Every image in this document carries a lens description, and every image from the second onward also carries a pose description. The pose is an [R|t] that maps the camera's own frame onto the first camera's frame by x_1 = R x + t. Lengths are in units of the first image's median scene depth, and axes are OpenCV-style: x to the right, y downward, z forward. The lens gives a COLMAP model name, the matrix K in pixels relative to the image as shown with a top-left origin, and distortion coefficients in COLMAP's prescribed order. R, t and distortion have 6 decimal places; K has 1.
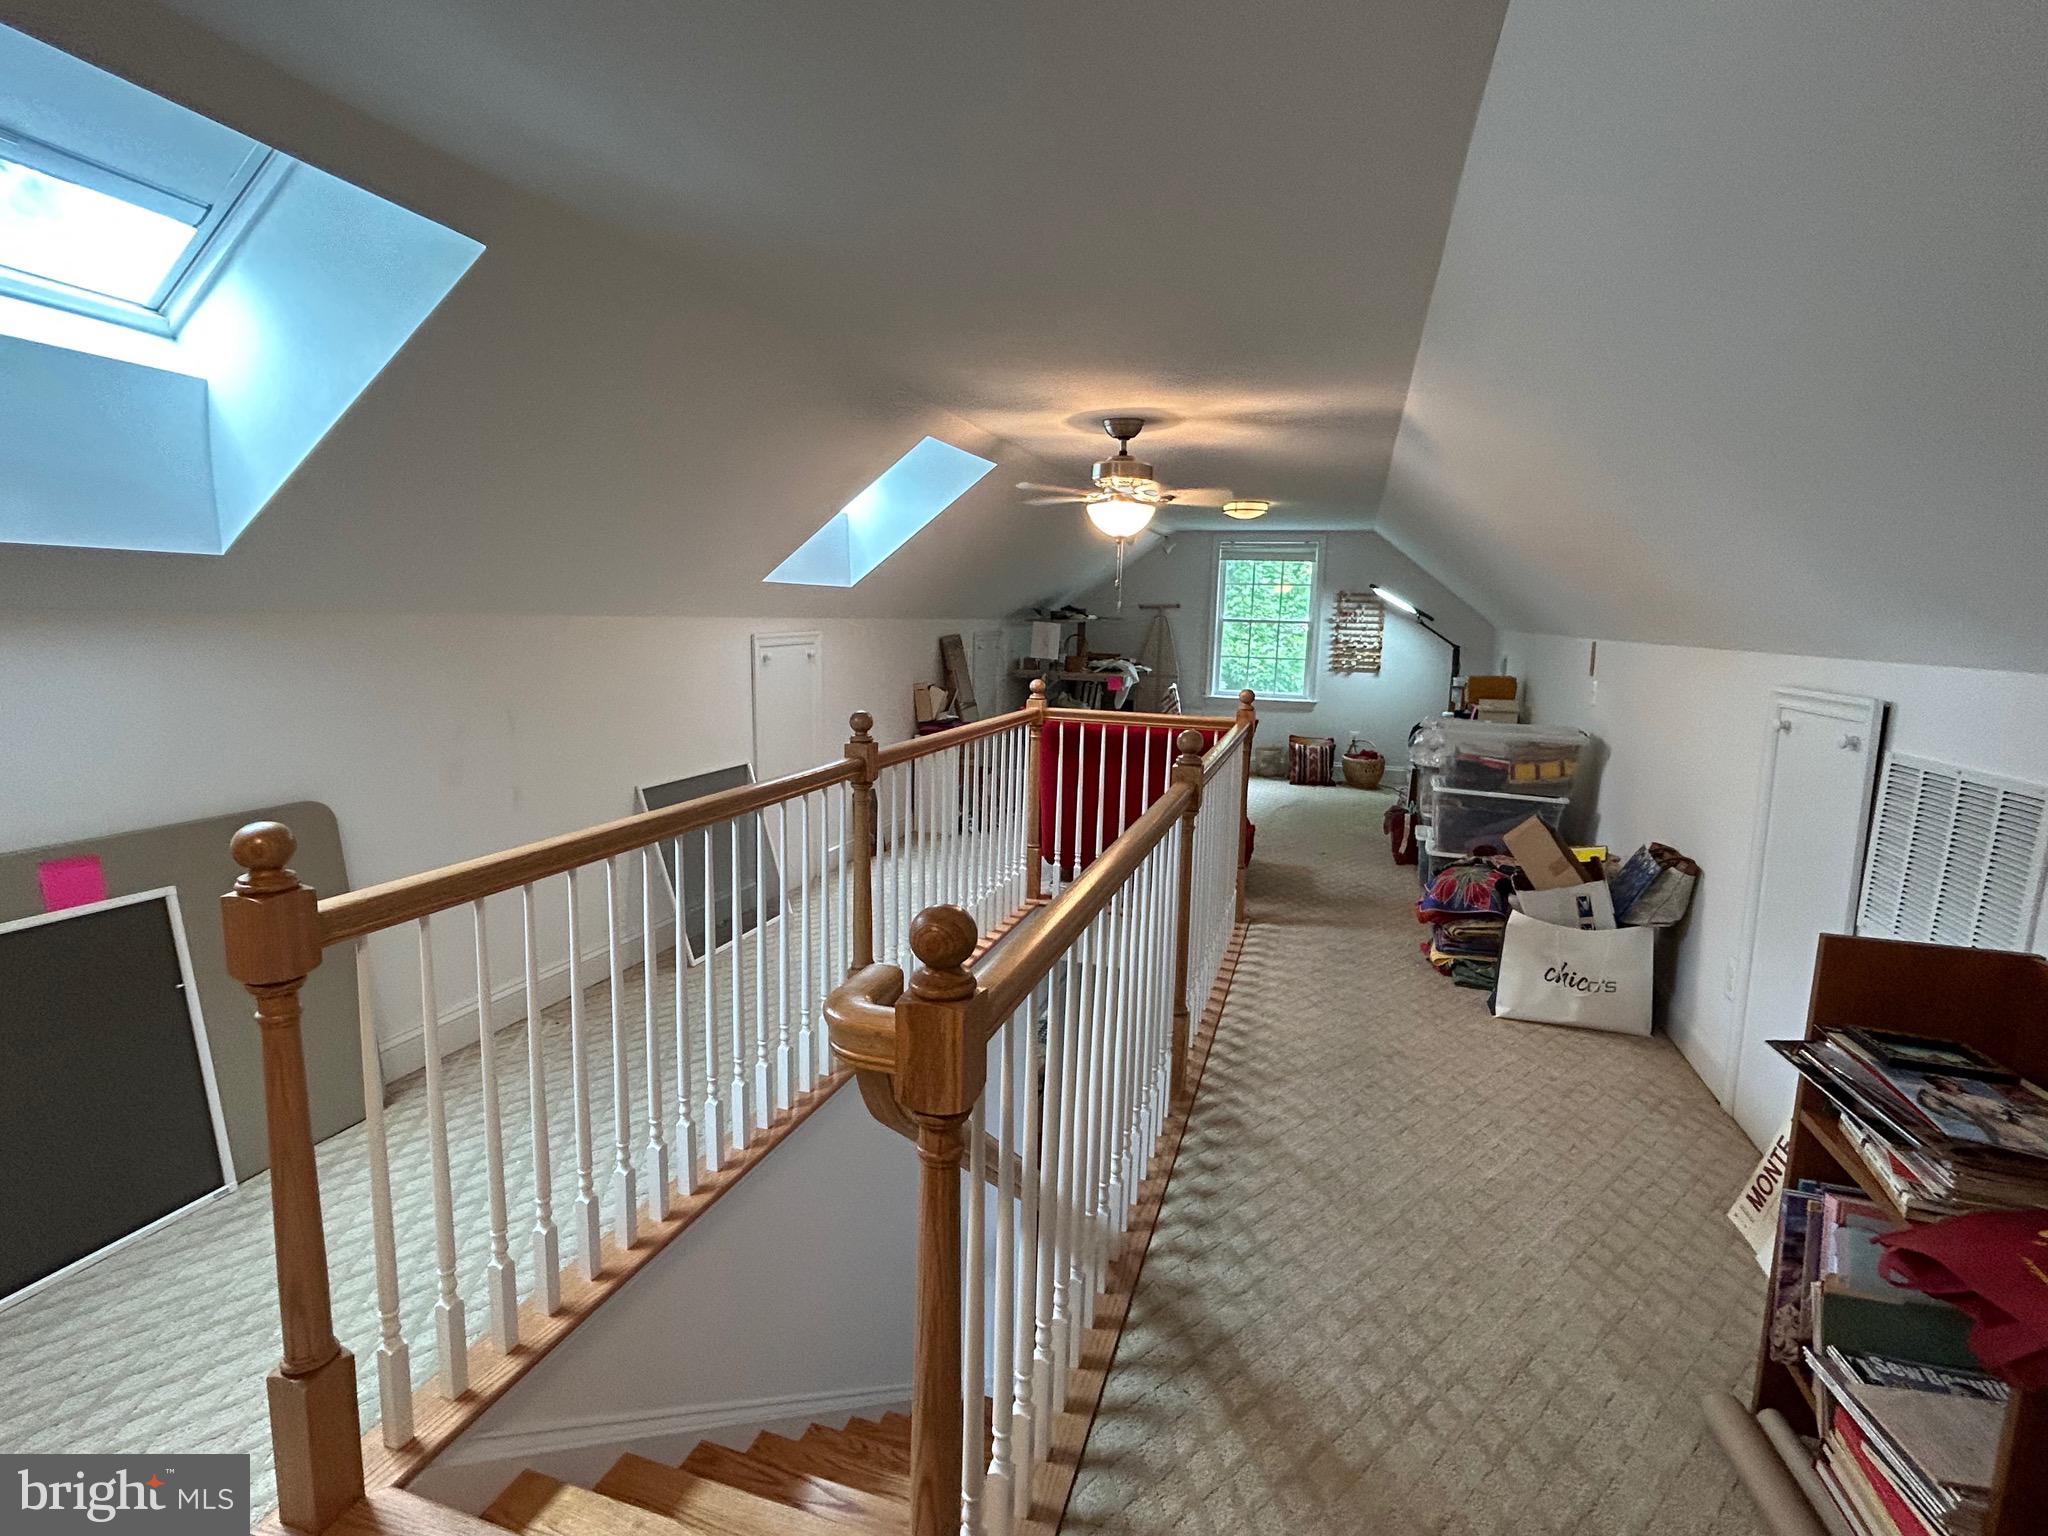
lens RADIAL K [[992.4, 0, 1024.0], [0, 992.4, 768.0], [0, 0, 1]] dist [-0.001417, -0.000744]
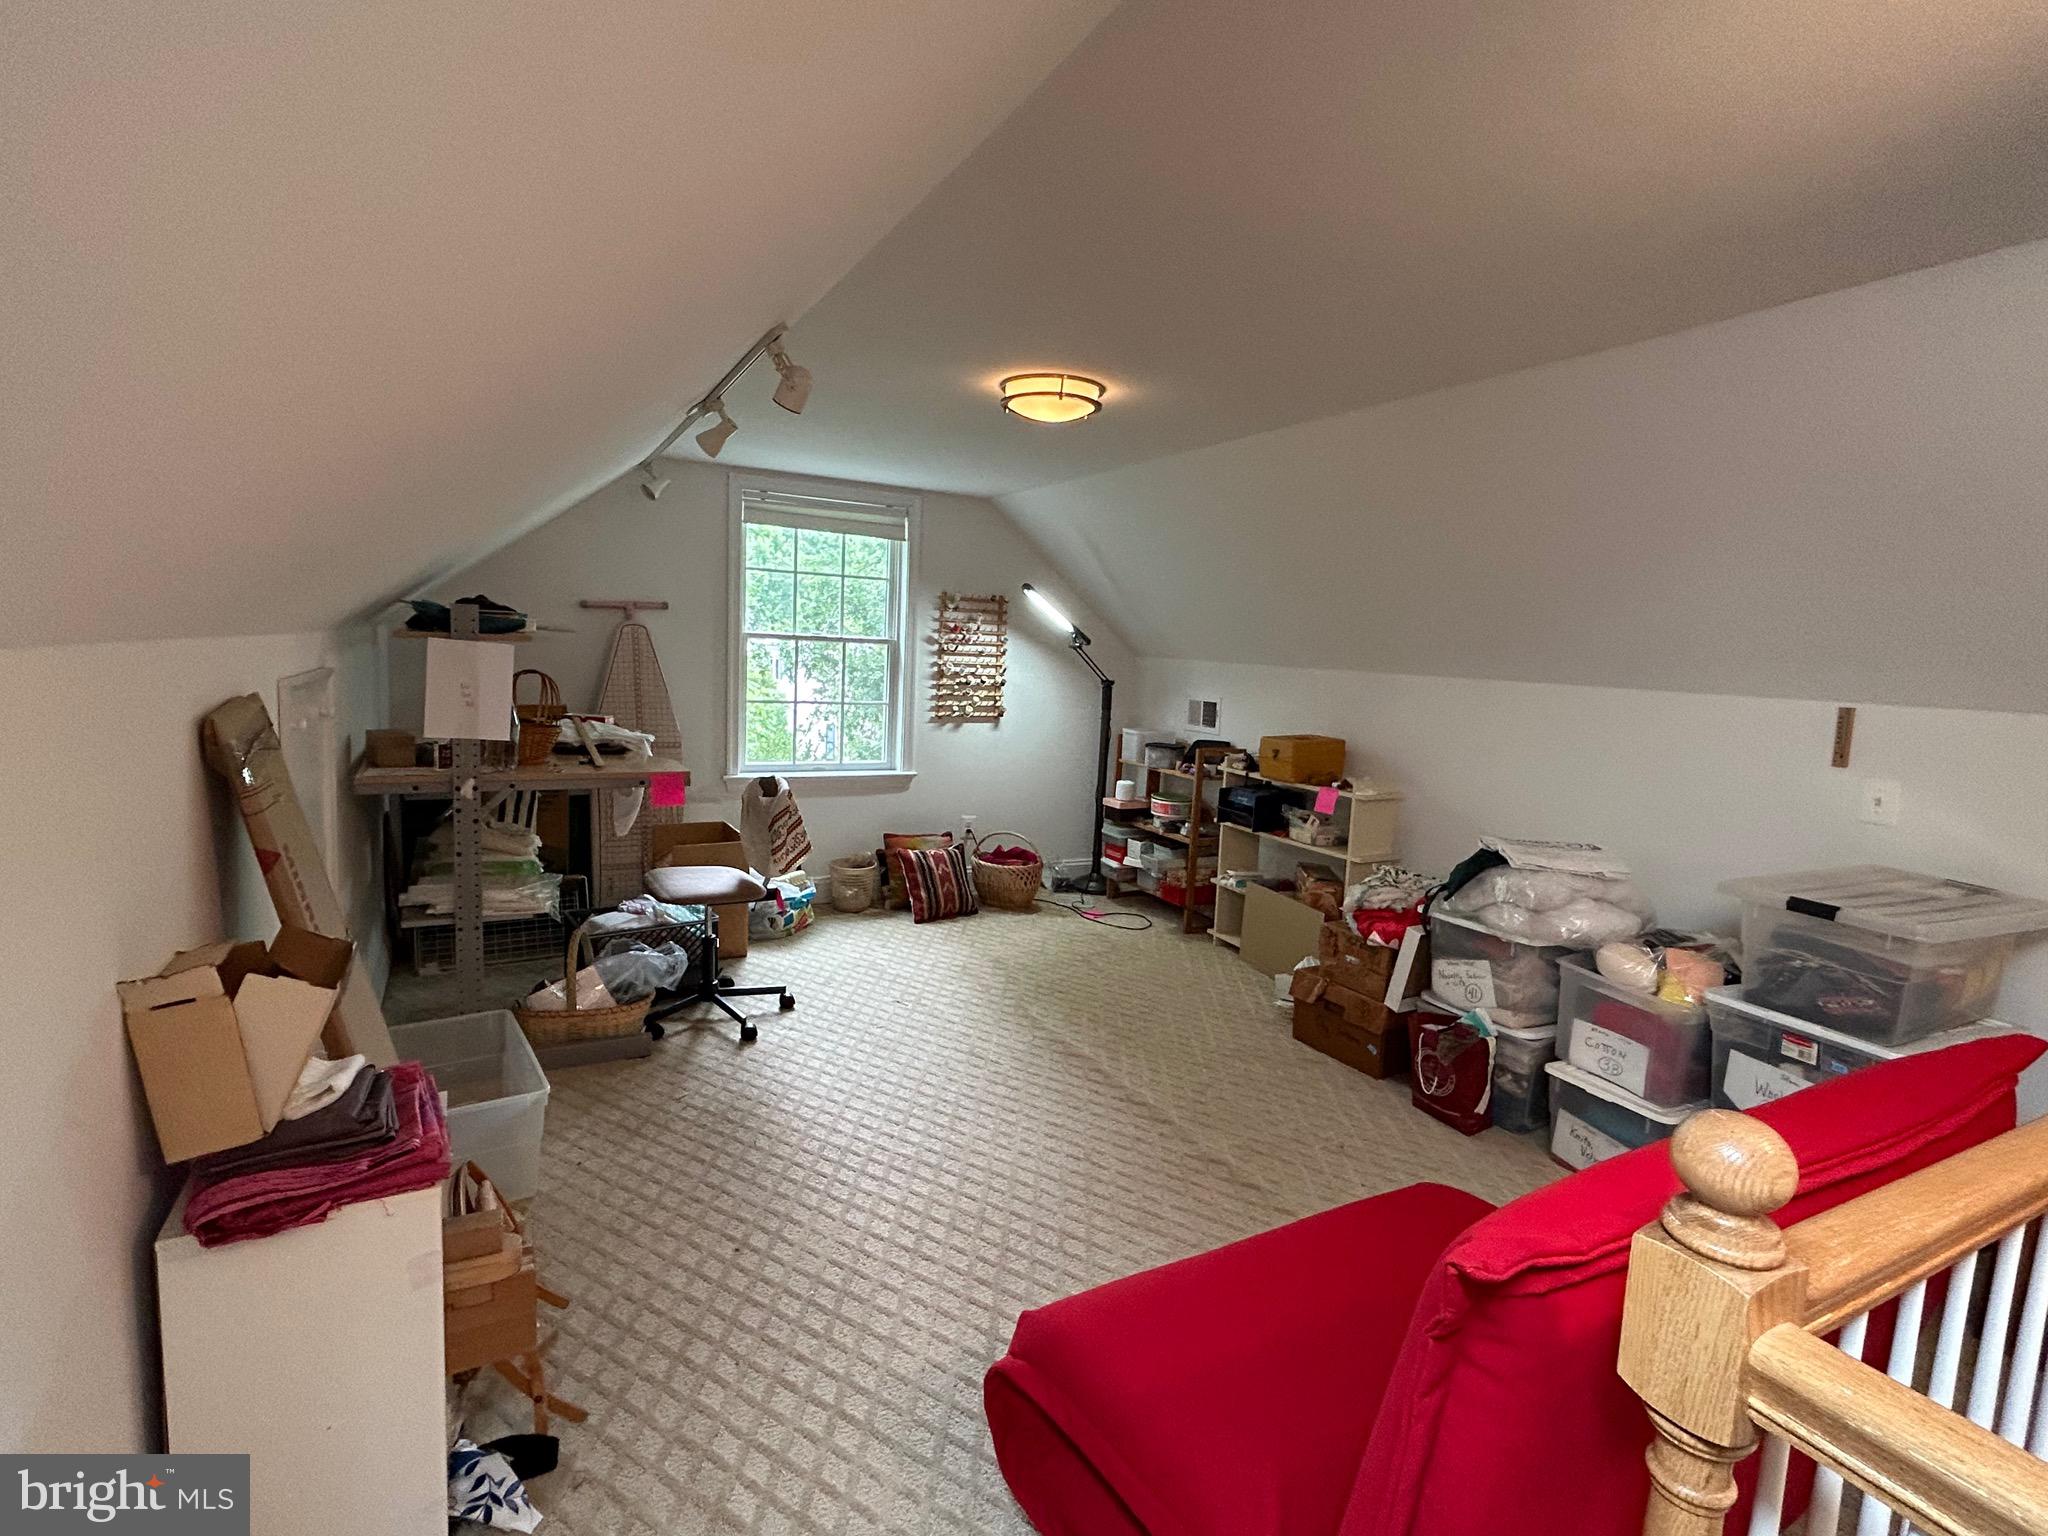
lens RADIAL K [[992.4, 0, 1024.0], [0, 992.4, 768.0], [0, 0, 1]] dist [-0.001417, -0.000744]
pose [[0.704943, -0.077808, 0.704983, -0.086052], [0.080177, 0.996335, 0.029791, -0.084185], [-0.704718, 0.035522, 0.708598, 0.533724]]
